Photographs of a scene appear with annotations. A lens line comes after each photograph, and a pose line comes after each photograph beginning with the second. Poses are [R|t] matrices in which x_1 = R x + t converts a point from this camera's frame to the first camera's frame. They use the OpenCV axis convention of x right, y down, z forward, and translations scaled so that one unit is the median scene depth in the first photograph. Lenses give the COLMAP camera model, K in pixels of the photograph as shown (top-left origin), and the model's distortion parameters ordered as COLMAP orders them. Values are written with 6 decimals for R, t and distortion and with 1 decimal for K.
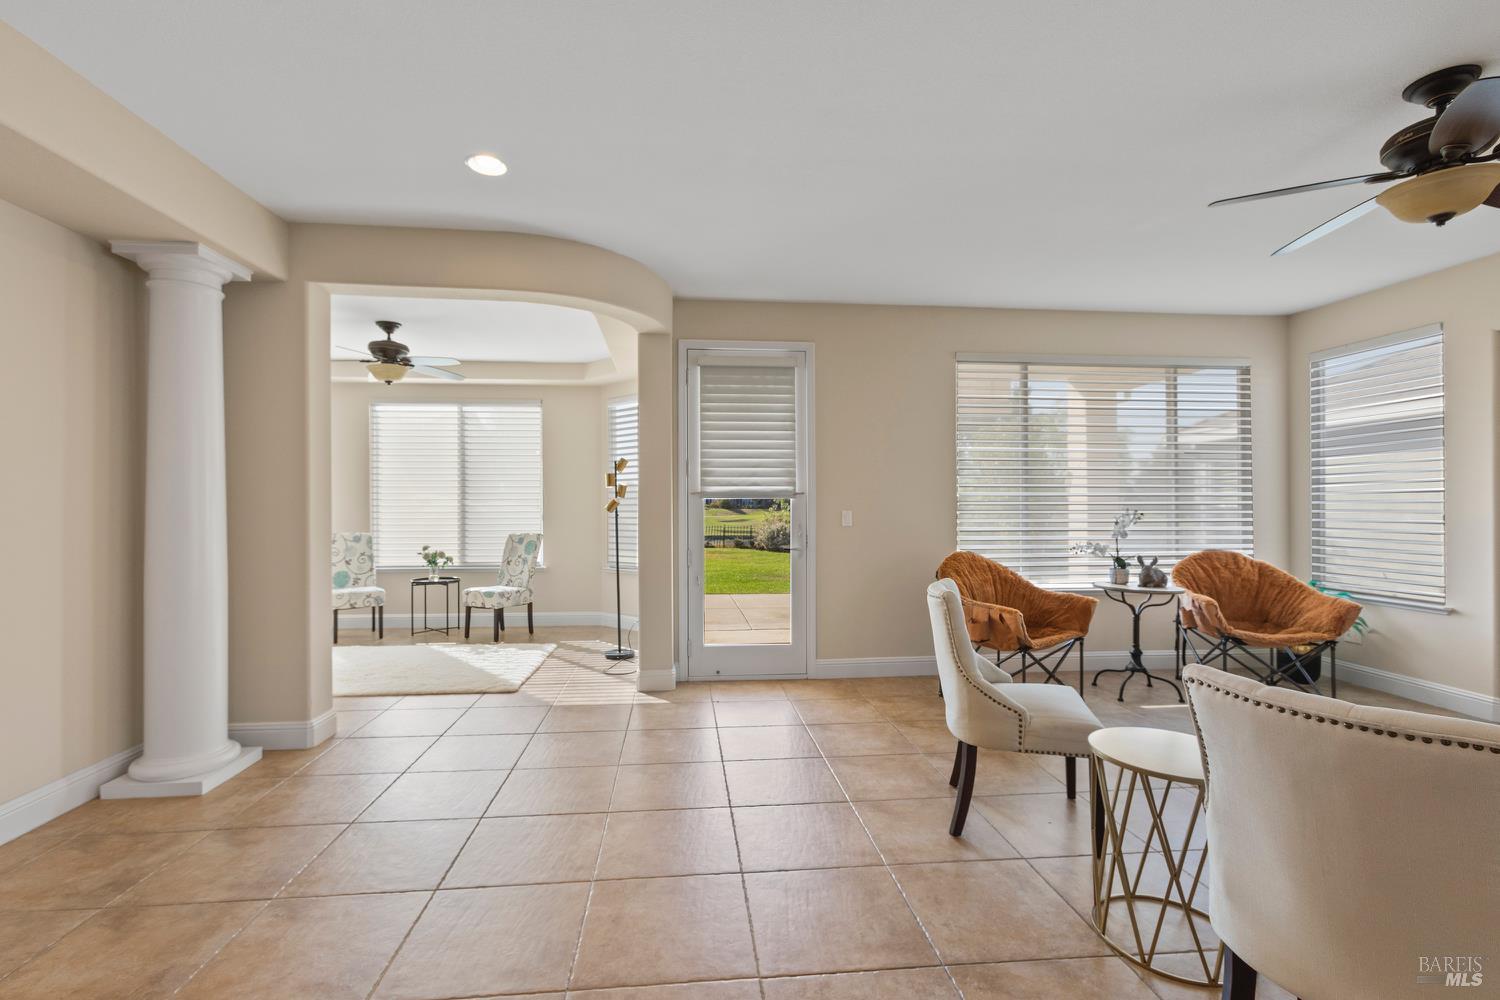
lens RADIAL K [[664.2, 0, 738.4], [0, 664.2, 503.6], [0, 0, 1]] dist [-0.001347, 0.002519]
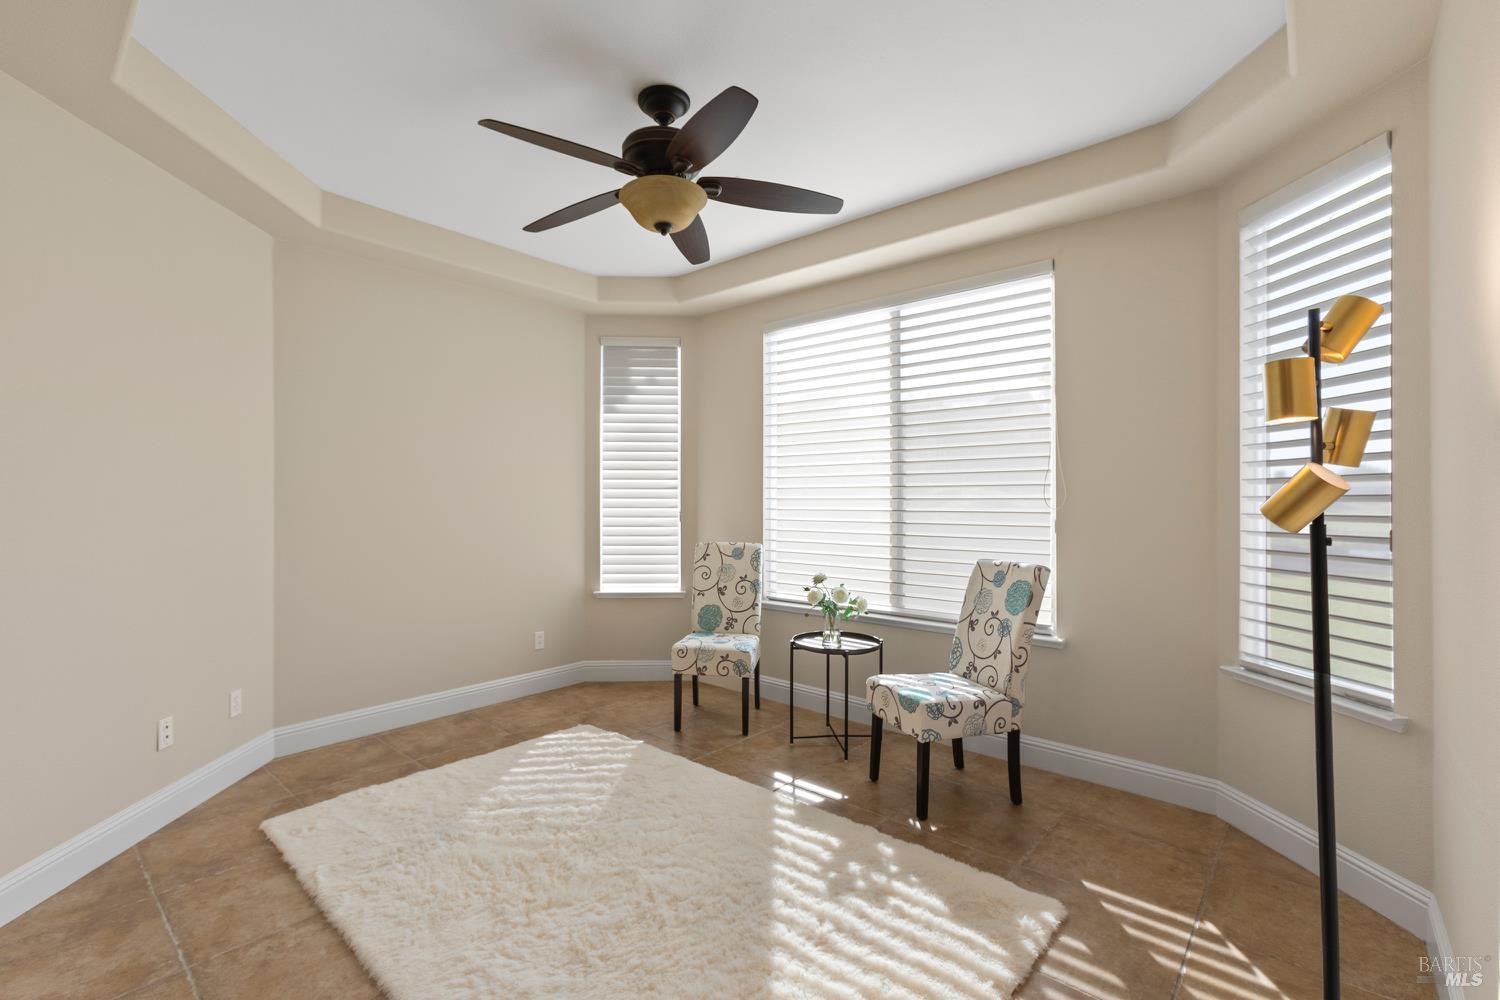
lens RADIAL K [[664.2, 0, 746.1], [0, 664.2, 504.7], [0, 0, 1]] dist [-0.001347, 0.002519]
pose [[0.694820, 0.008710, -0.719131, -0.177937], [-0.000820, 0.999936, 0.011319, 0.002468], [0.719183, -0.007274, 0.694783, 0.801748]]
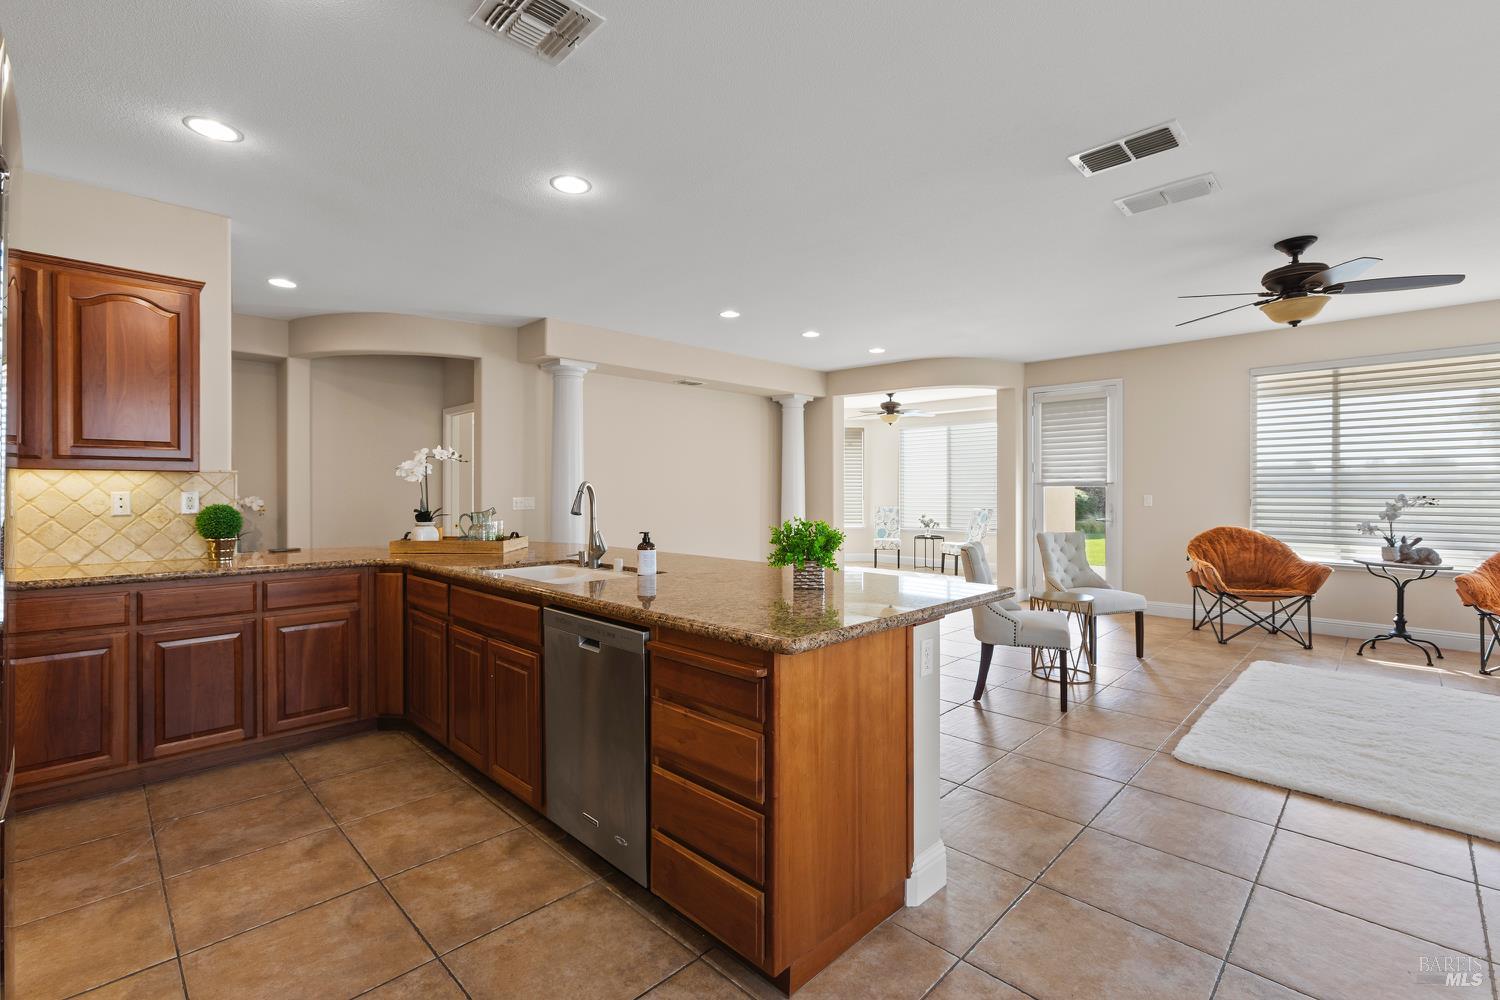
lens RADIAL K [[664.2, 0, 747.3], [0, 664.2, 493.8], [0, 0, 1]] dist [-0.001347, 0.002519]
pose [[0.646565, 0.004921, -0.762843, 0.686211], [0.000482, 0.999976, 0.006860, -0.002268], [0.762859, -0.004803, 0.646547, -0.544947]]
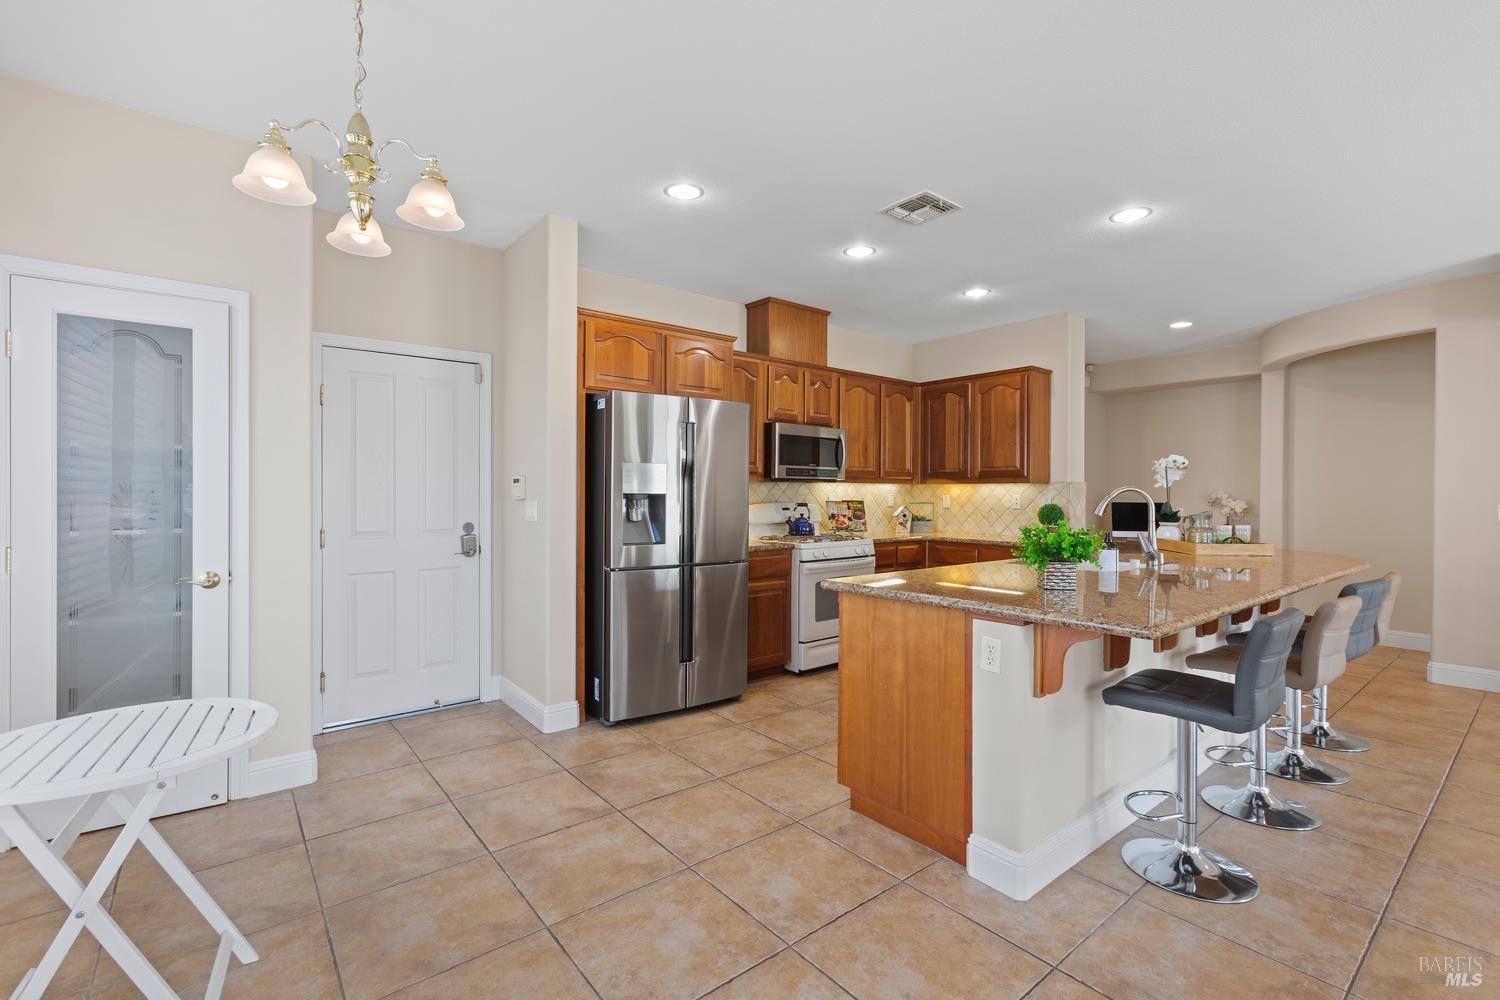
lens RADIAL K [[664.2, 0, 735.1], [0, 664.2, 496.2], [0, 0, 1]] dist [-0.001347, 0.002519]
pose [[-0.830781, 0.000158, -0.556599, 0.823000], [-0.001189, 0.999997, 0.002058, 0.000092], [0.556598, 0.002371, -0.830779, 0.087076]]
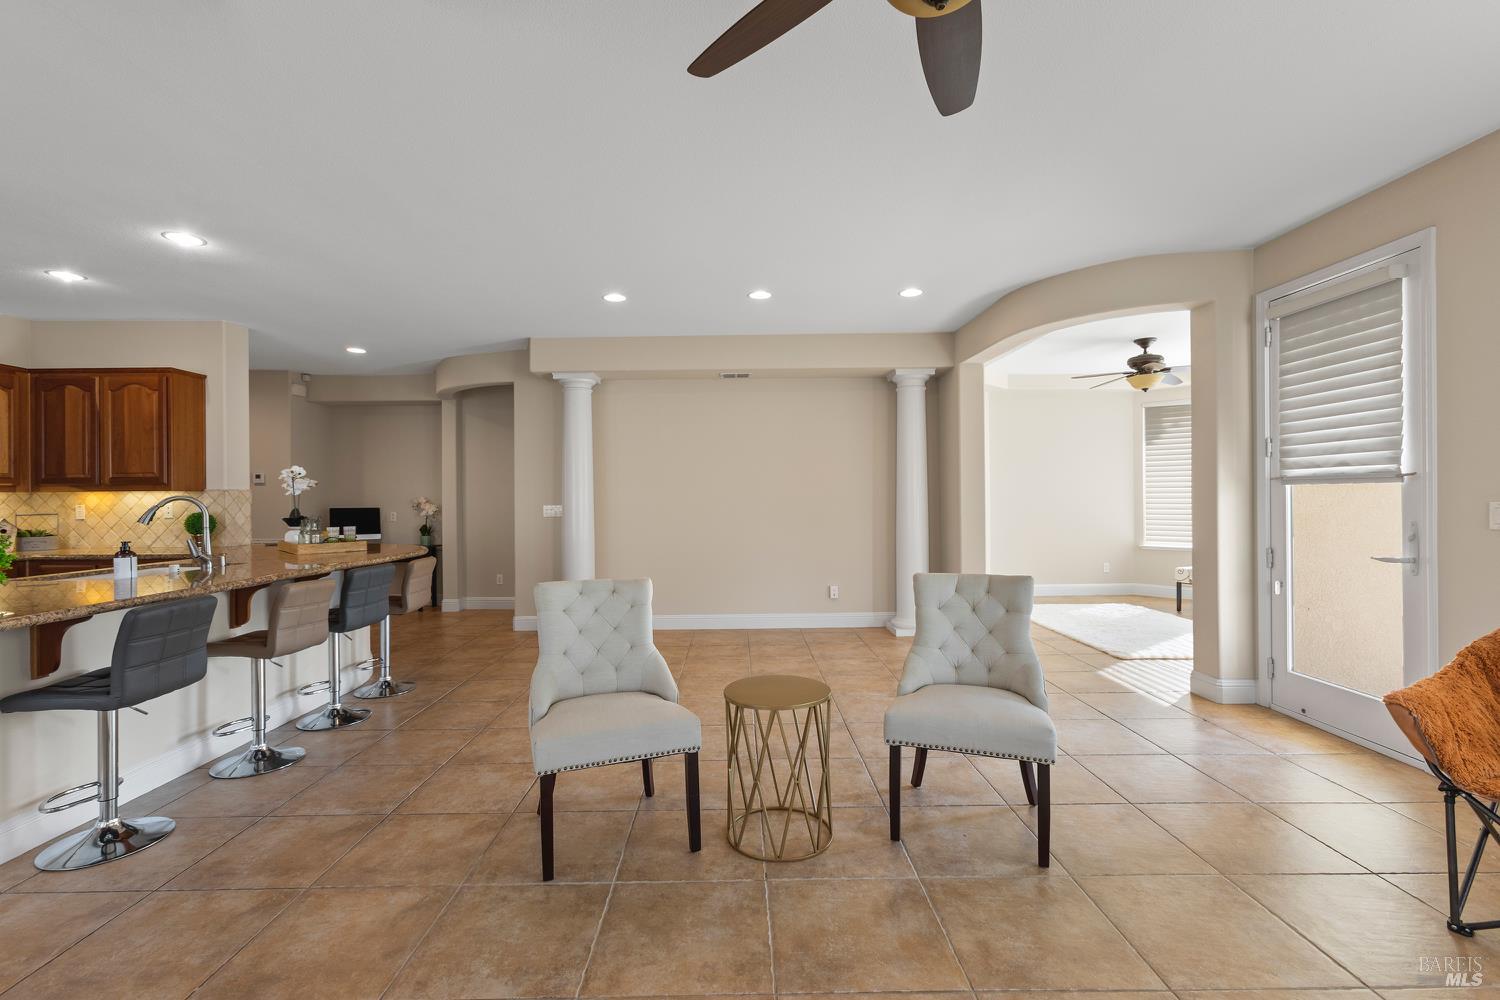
lens RADIAL K [[664.2, 0, 740.6], [0, 664.2, 496.4], [0, 0, 1]] dist [-0.001347, 0.002519]
pose [[-0.077921, 0.001733, -0.996958, 0.778837], [0.011417, 0.999934, 0.000846, -0.001820], [0.996894, -0.011316, -0.077935, 0.410401]]
